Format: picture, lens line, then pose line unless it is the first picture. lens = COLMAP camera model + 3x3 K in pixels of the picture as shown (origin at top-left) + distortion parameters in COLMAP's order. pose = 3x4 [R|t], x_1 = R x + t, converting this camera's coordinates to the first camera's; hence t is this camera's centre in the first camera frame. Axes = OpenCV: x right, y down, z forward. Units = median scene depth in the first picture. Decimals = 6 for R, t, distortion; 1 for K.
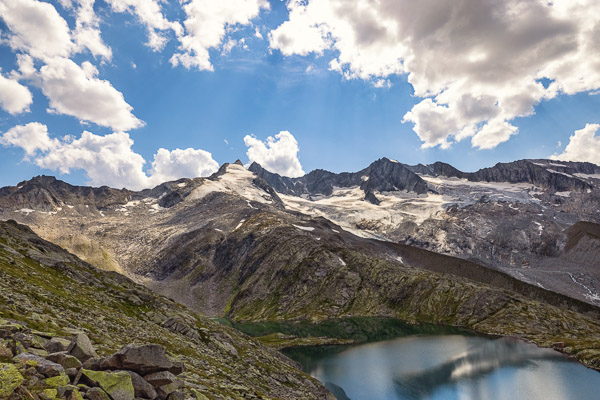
lens RADIAL K [[394.8, 0, 284.9], [0, 394.8, 197.7], [0, 0, 1]] dist [-0.002344, 0.001374]
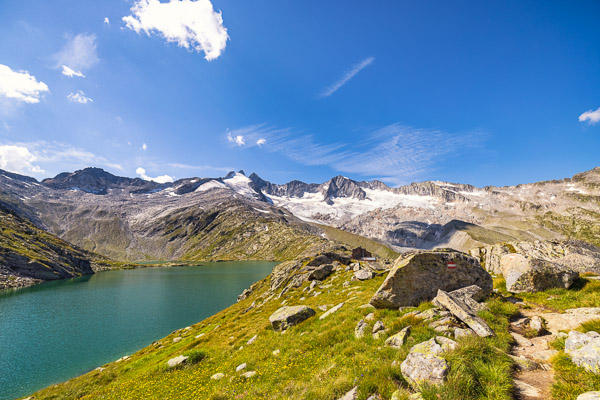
lens RADIAL K [[255.9, 0, 293.0], [0, 255.9, 206.3], [0, 0, 1]] dist [0.008052, -0.000079]
pose [[0.998252, 0.058598, 0.007649, 0.124190], [-0.058661, 0.998243, 0.008358, 0.035010], [-0.007145, -0.008792, 0.999936, 0.028646]]
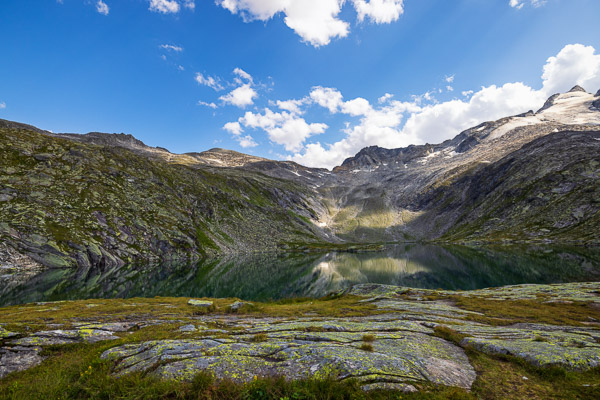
lens RADIAL K [[298.2, 0, 301.7], [0, 298.2, 201.4], [0, 0, 1]] dist [0.004769, -0.000126]
pose [[0.544832, -0.053821, -0.836816, 0.143115], [0.151638, 0.987809, 0.035196, 0.062881], [0.824720, -0.146069, 0.546352, 0.162993]]
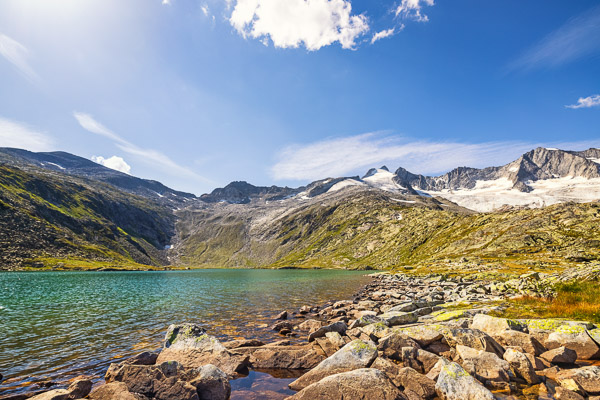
lens RADIAL K [[260.0, 0, 301.4], [0, 260.0, 201.5], [0, 0, 1]] dist [0.005911, 0.000144]
pose [[0.851047, -0.052195, -0.522490, 0.139965], [0.032987, 0.998396, -0.046006, 0.078759], [0.524053, 0.021918, 0.851404, 0.221123]]
